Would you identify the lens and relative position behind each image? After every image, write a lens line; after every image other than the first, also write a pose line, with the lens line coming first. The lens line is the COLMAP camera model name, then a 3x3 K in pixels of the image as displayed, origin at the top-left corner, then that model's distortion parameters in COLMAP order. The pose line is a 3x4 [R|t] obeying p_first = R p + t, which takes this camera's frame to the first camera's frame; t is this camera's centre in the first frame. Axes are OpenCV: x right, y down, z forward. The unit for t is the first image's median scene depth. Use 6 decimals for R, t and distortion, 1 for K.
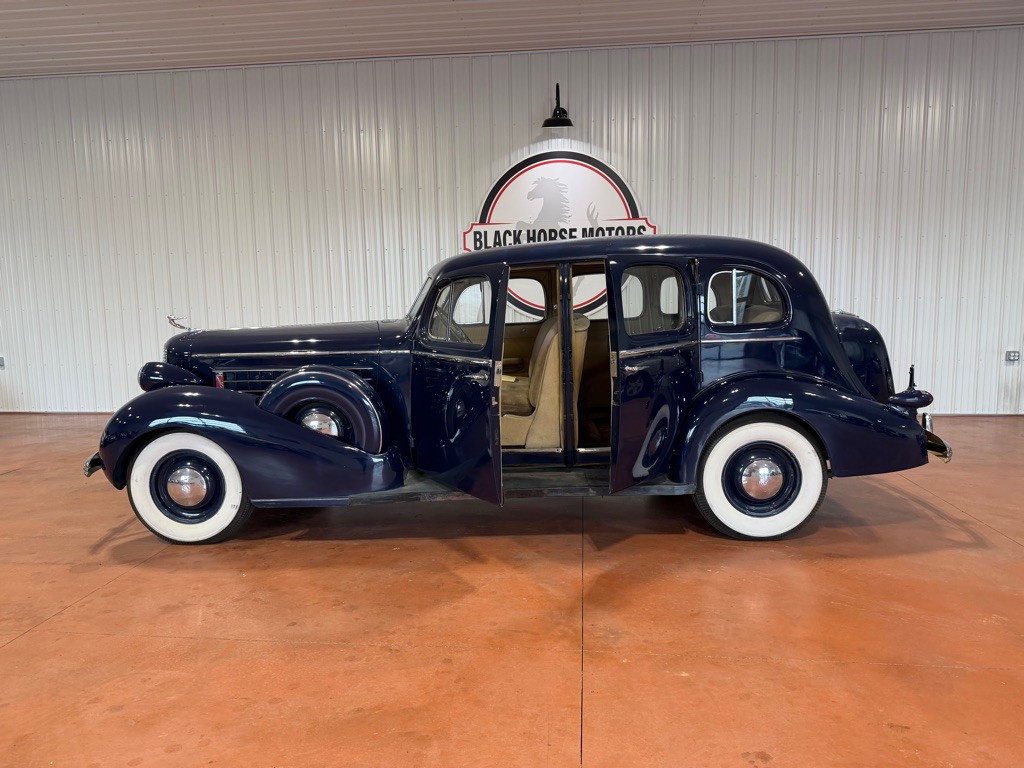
lens RADIAL K [[711.0, 0, 502.4], [0, 711.0, 387.9], [0, 0, 1]] dist [0.060936, -0.081472]
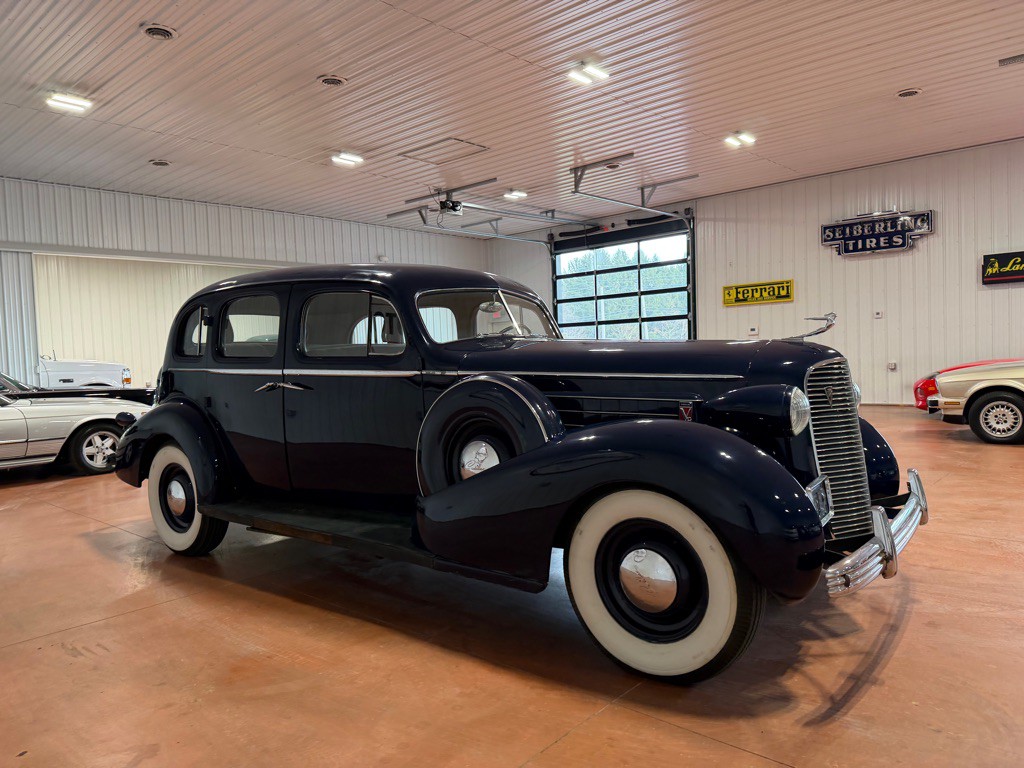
lens RADIAL K [[717.3, 0, 511.4], [0, 717.3, 388.9], [0, 0, 1]] dist [0.027306, -0.041332]
pose [[-0.810358, 0.020238, 0.585585, -0.653170], [0.123780, 0.982761, 0.137327, -0.165868], [-0.572711, 0.183768, -0.798894, 1.804395]]
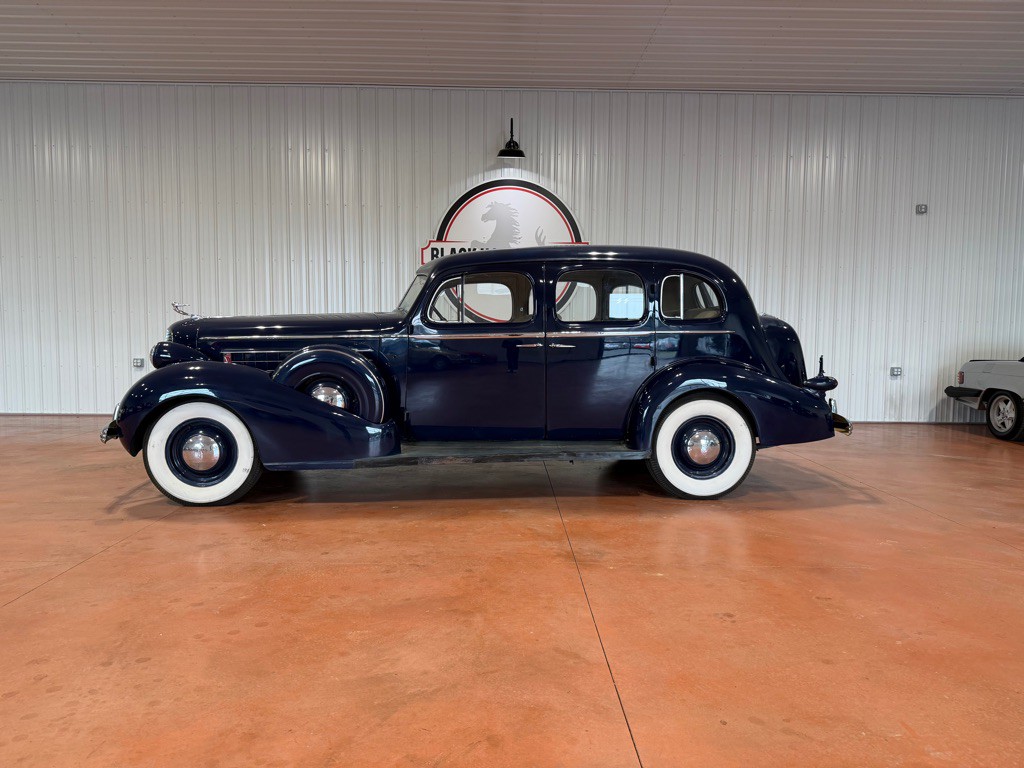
lens RADIAL K [[711.0, 0, 506.3], [0, 711.0, 386.5], [0, 0, 1]] dist [0.060936, -0.081472]
pose [[0.992481, 0.017919, 0.121081, -0.103764], [-0.011996, 0.998704, -0.049470, 0.079989], [-0.121810, 0.047646, 0.991409, -0.139440]]
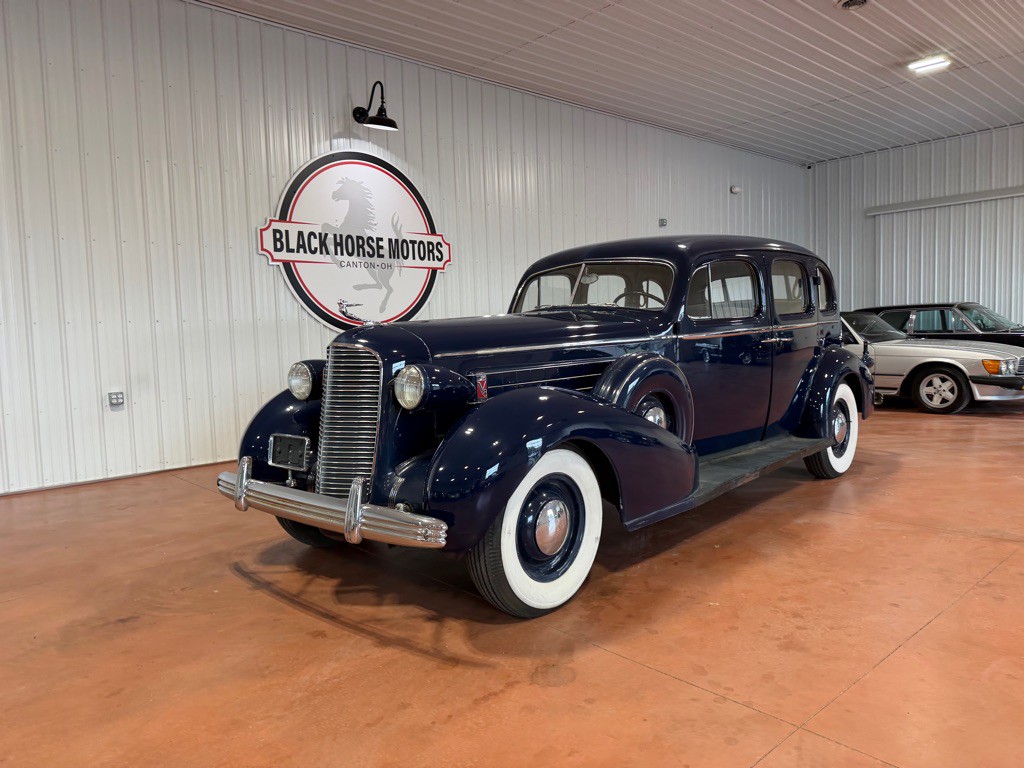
lens RADIAL K [[711.0, 0, 520.9], [0, 711.0, 377.5], [0, 0, 1]] dist [0.060936, -0.081472]
pose [[0.659170, -0.051904, 0.750201, -0.917905], [0.109093, 0.993662, -0.027107, 0.004962], [-0.744039, 0.099710, 0.660654, 0.505737]]
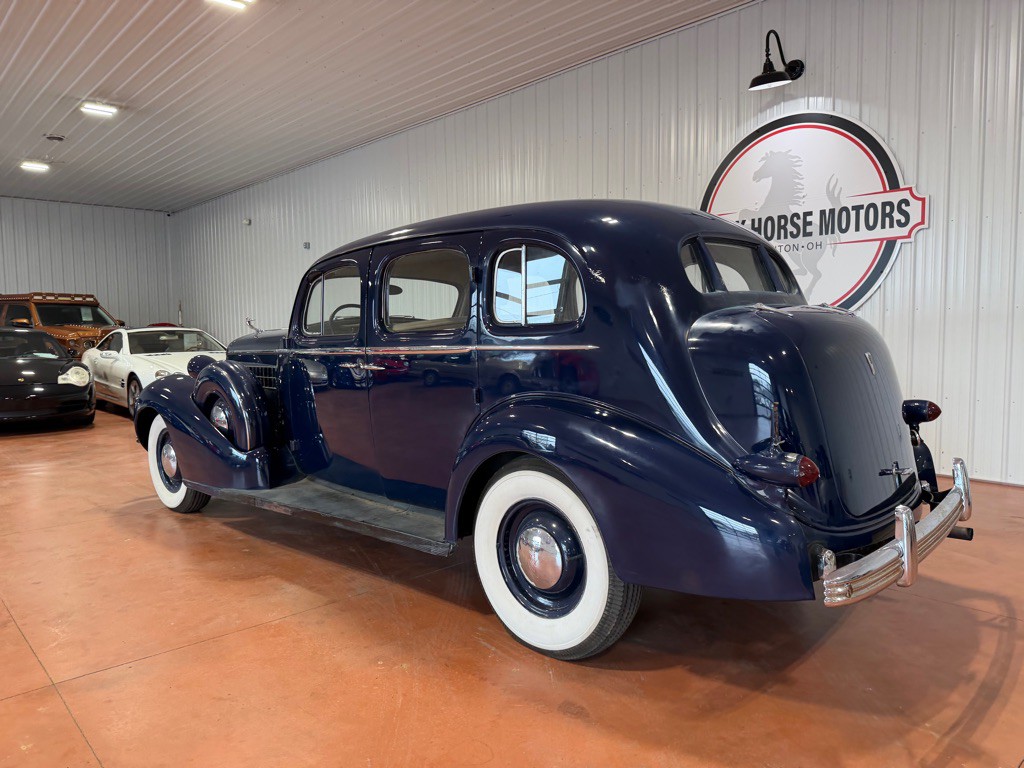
lens RADIAL K [[717.3, 0, 511.3], [0, 717.3, 375.0], [0, 0, 1]] dist [0.027306, -0.041332]
pose [[0.757683, 0.051820, -0.650562, 0.692930], [-0.081010, 0.996601, -0.014966, -0.026466], [0.647576, 0.064041, 0.759305, 0.429149]]
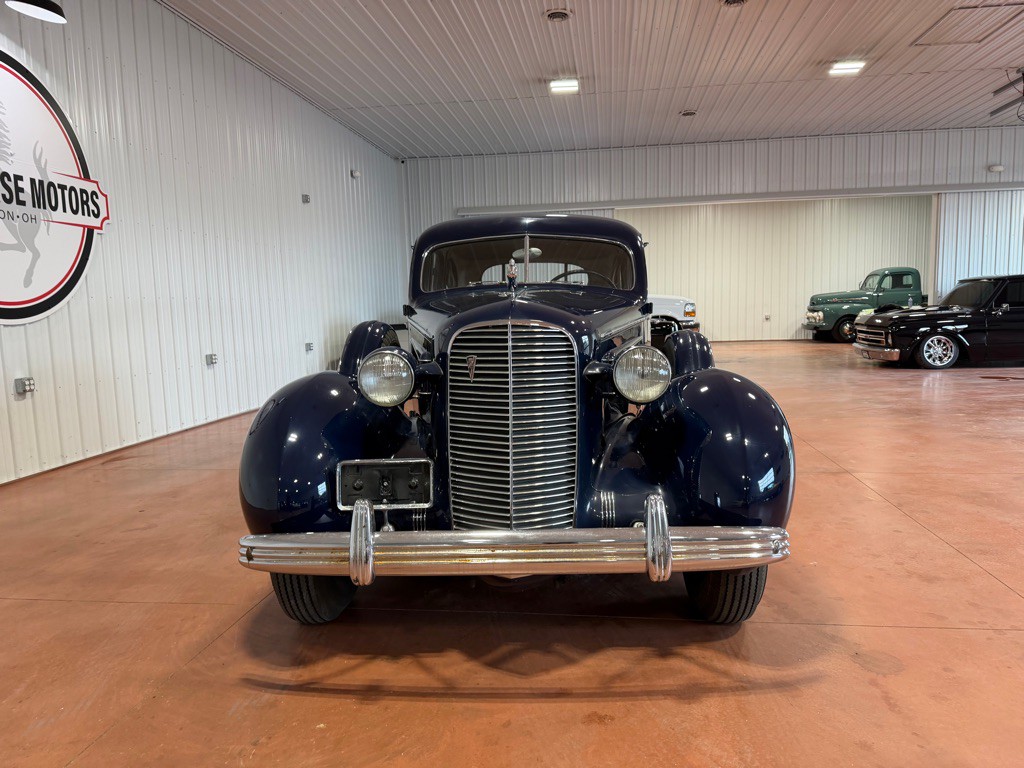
lens RADIAL K [[717.3, 0, 516.2], [0, 717.3, 384.8], [0, 0, 1]] dist [0.027306, -0.041332]
pose [[0.018147, -0.090804, 0.995703, -1.013713], [0.144214, 0.985691, 0.087263, -0.065259], [-0.989380, 0.142011, 0.030983, 1.086589]]
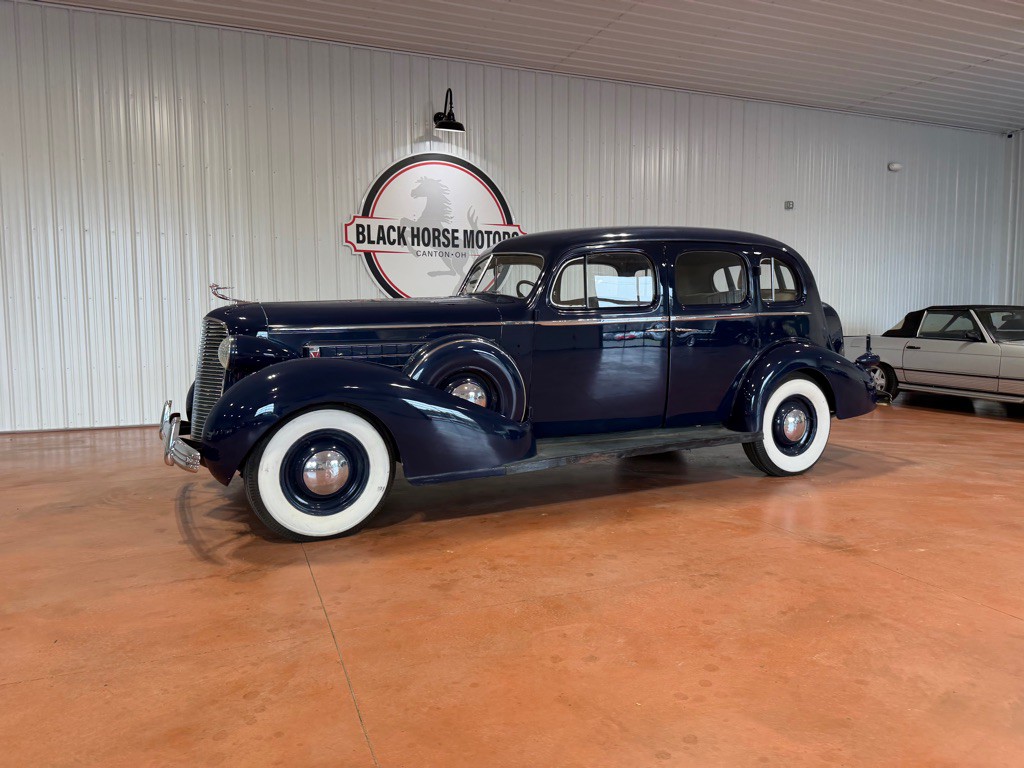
lens RADIAL K [[711.0, 0, 515.4], [0, 711.0, 379.6], [0, 0, 1]] dist [0.060936, -0.081472]
pose [[0.880885, -0.025136, 0.472663, -0.601280], [0.045406, 0.998471, -0.031522, 0.058556], [-0.471148, 0.049229, 0.880679, 0.109872]]
